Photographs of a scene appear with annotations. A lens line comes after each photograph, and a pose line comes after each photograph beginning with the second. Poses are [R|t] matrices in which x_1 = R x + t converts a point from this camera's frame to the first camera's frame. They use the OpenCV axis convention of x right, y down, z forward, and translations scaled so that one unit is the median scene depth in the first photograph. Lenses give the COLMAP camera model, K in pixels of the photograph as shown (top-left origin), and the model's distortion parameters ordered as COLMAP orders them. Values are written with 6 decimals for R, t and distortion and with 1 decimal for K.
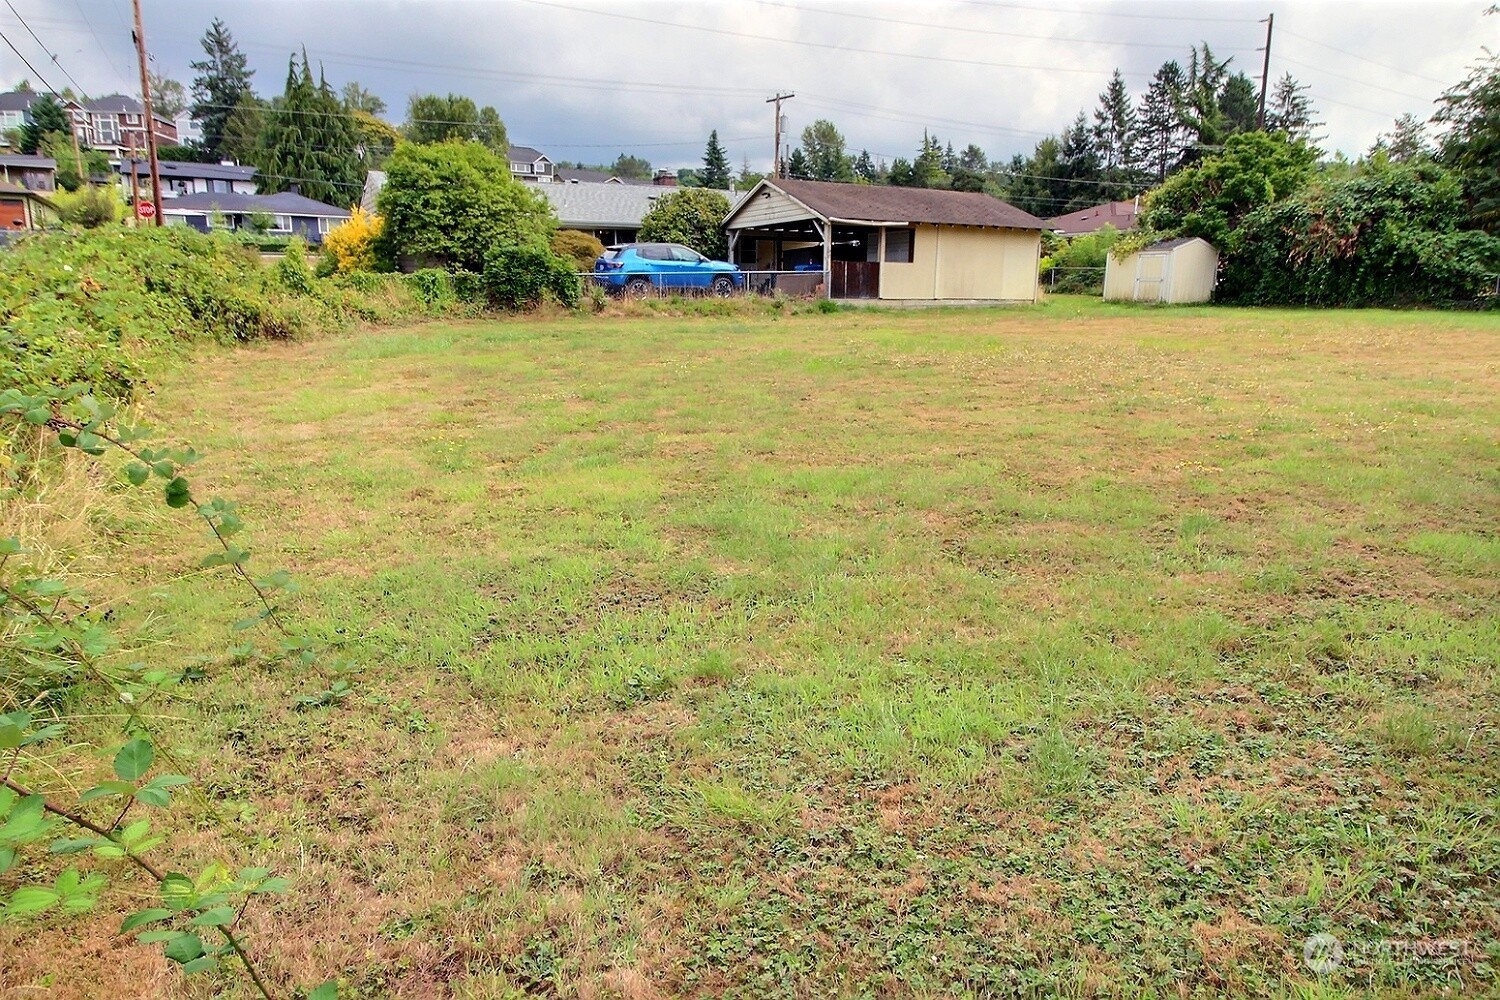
lens RADIAL K [[1020.5, 0, 752.3], [0, 1020.5, 504.5], [0, 0, 1]] dist [0.008438, -0.002367]
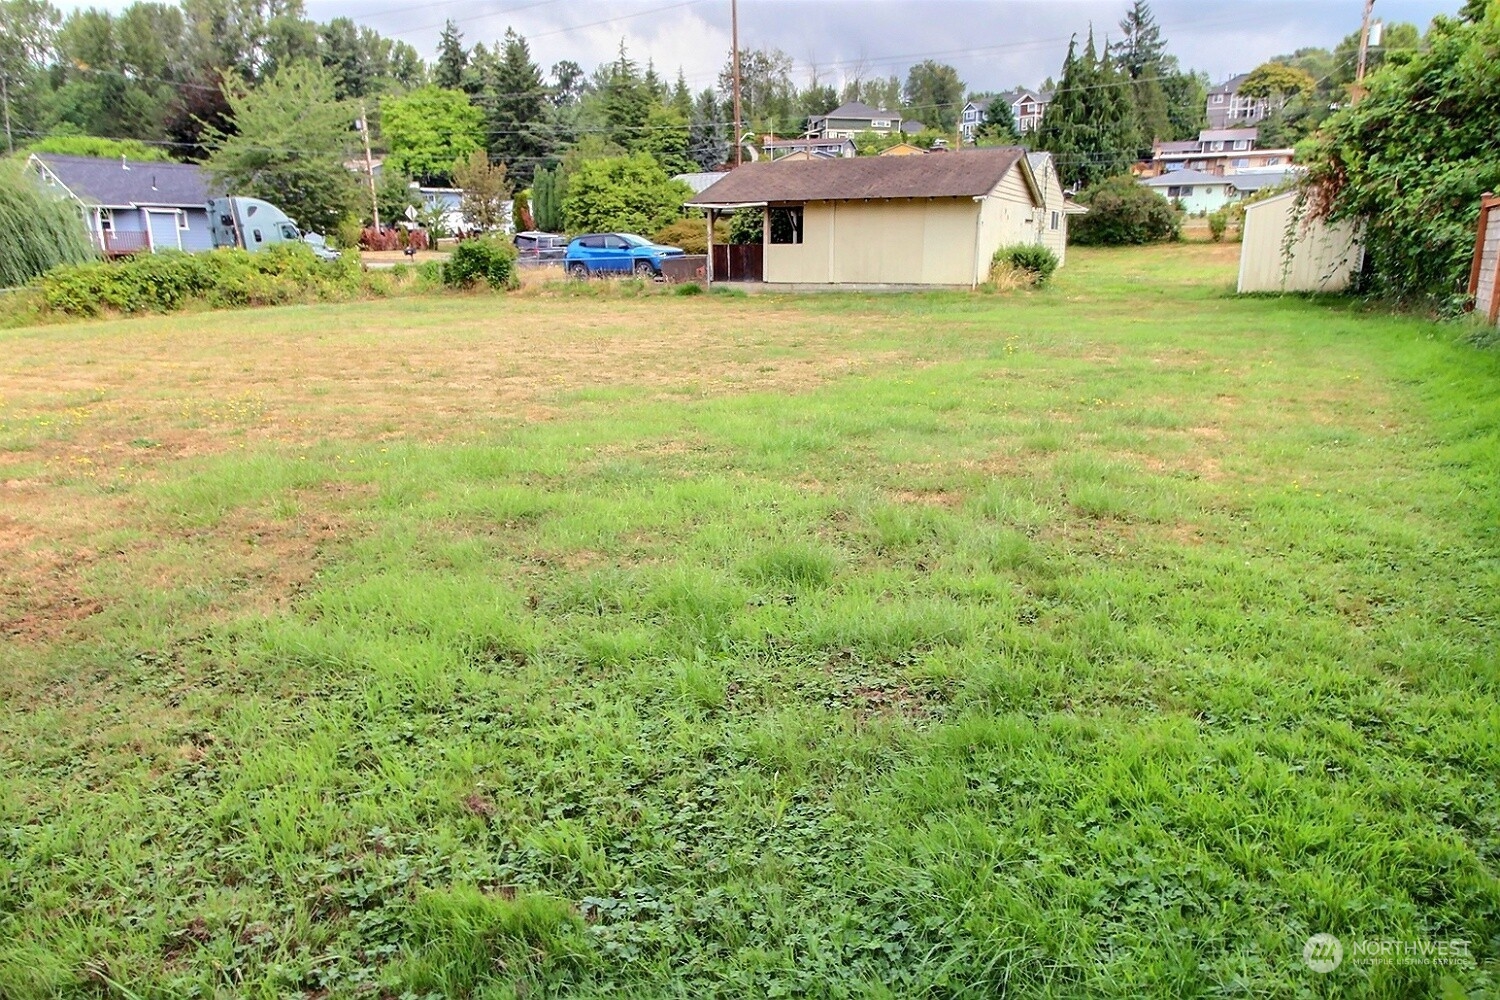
lens RADIAL K [[1020.5, 0, 752.5], [0, 1020.5, 495.9], [0, 0, 1]] dist [0.008438, -0.002367]
pose [[0.551036, 0.182502, -0.814280, 0.933168], [-0.157330, 0.981013, 0.113404, -0.109811], [0.819516, 0.065621, 0.569286, 0.448801]]
